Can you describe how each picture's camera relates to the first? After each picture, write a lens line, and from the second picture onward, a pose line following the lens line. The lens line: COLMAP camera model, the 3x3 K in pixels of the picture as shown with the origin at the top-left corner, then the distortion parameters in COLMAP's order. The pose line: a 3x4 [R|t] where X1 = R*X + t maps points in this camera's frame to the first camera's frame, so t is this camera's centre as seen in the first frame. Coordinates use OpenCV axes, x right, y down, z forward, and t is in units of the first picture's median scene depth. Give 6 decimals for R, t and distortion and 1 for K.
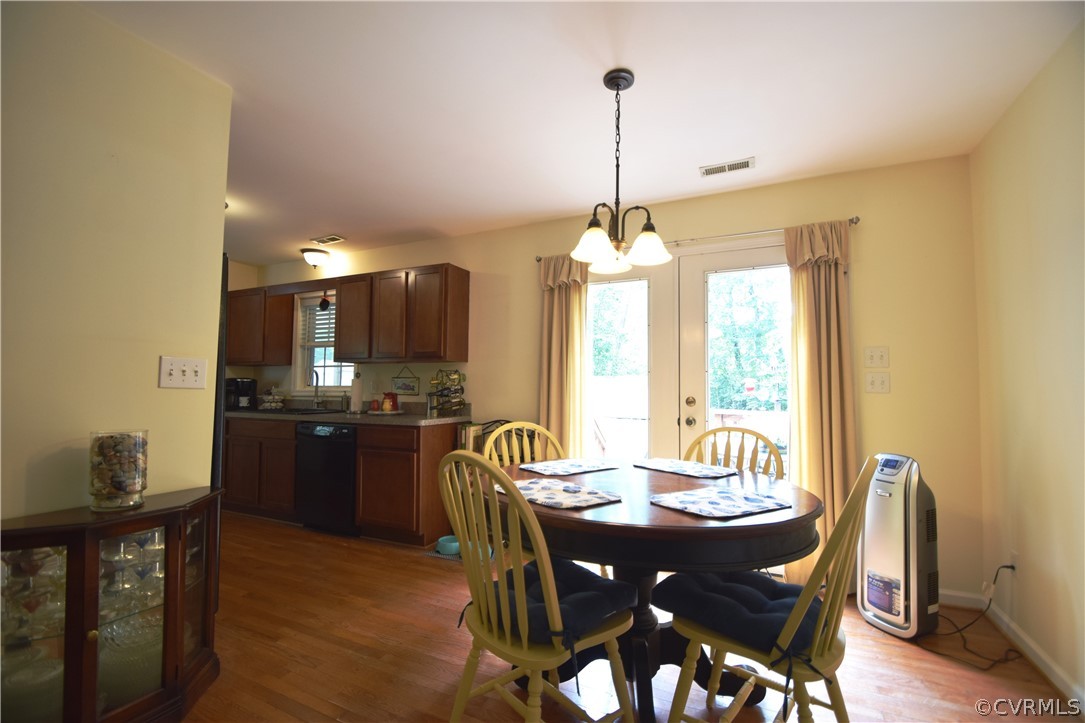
lens RADIAL K [[476.5, 0, 536.4], [0, 476.5, 369.0], [0, 0, 1]] dist [-0.003996, -0.005052]
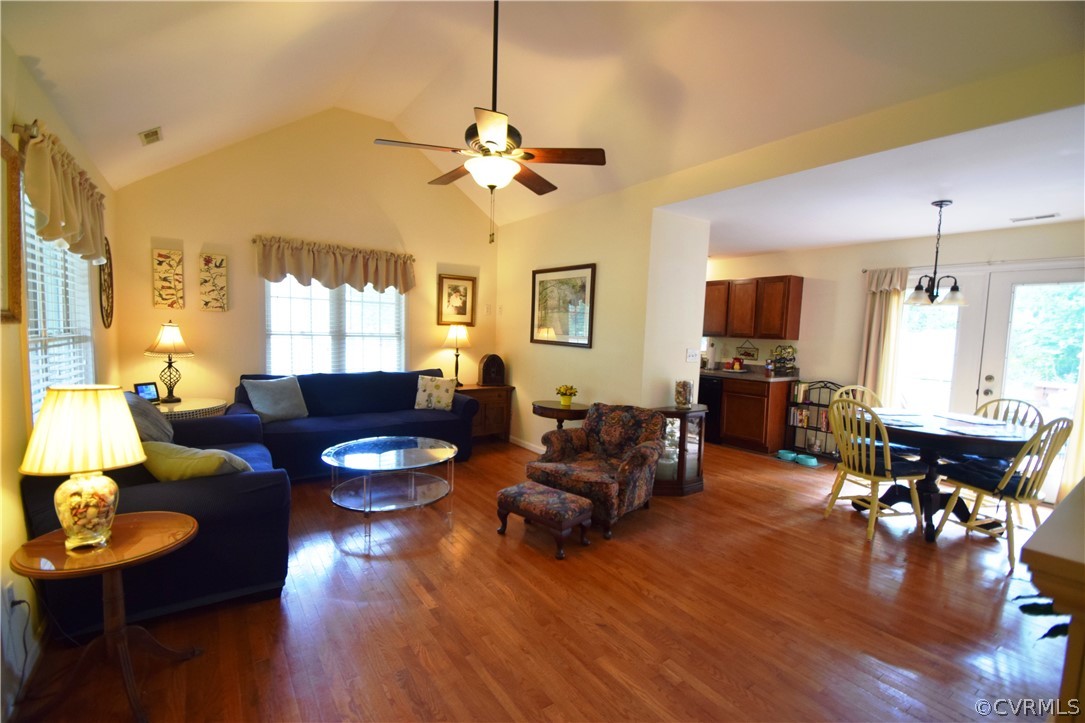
lens RADIAL K [[476.5, 0, 535.9], [0, 476.5, 370.1], [0, 0, 1]] dist [-0.003996, -0.005052]
pose [[0.868746, 0.056369, -0.492039, -0.128675], [0.000965, 0.993307, 0.115498, -0.098305], [0.495257, -0.100813, 0.862878, -0.716914]]
